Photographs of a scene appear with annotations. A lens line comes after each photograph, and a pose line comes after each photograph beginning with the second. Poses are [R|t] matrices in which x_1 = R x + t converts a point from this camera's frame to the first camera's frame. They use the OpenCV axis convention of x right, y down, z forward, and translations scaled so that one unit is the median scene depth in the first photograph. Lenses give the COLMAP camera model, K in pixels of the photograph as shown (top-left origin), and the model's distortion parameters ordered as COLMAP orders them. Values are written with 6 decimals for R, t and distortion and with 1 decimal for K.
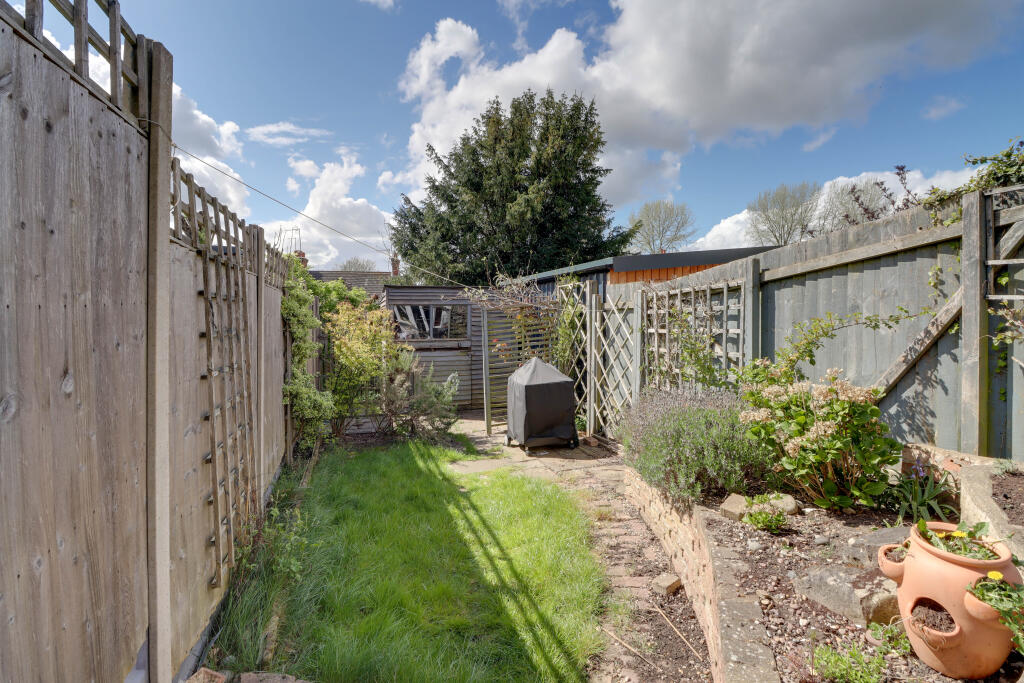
lens RADIAL K [[476.6, 0, 511.0], [0, 476.6, 323.3], [0, 0, 1]] dist [-0.010910, -0.000994]
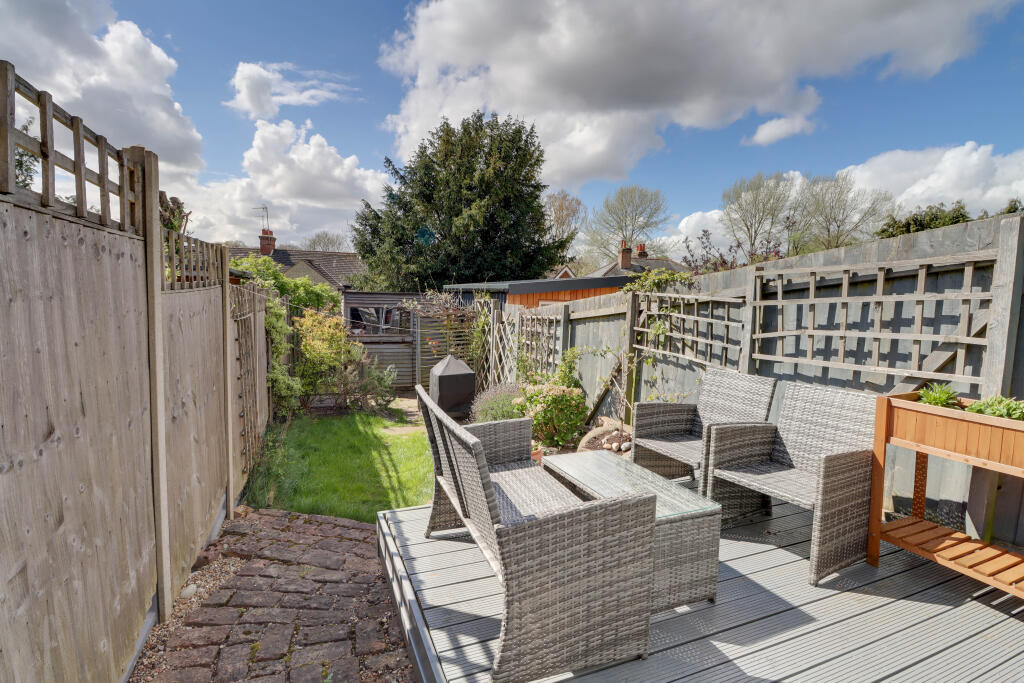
lens RADIAL K [[476.6, 0, 510.9], [0, 476.6, 344.8], [0, 0, 1]] dist [-0.010910, -0.000994]
pose [[0.997985, 0.027032, 0.057399, 0.135585], [-0.031958, 0.995720, 0.086718, -0.077852], [-0.054809, -0.088378, 0.994578, -0.353677]]
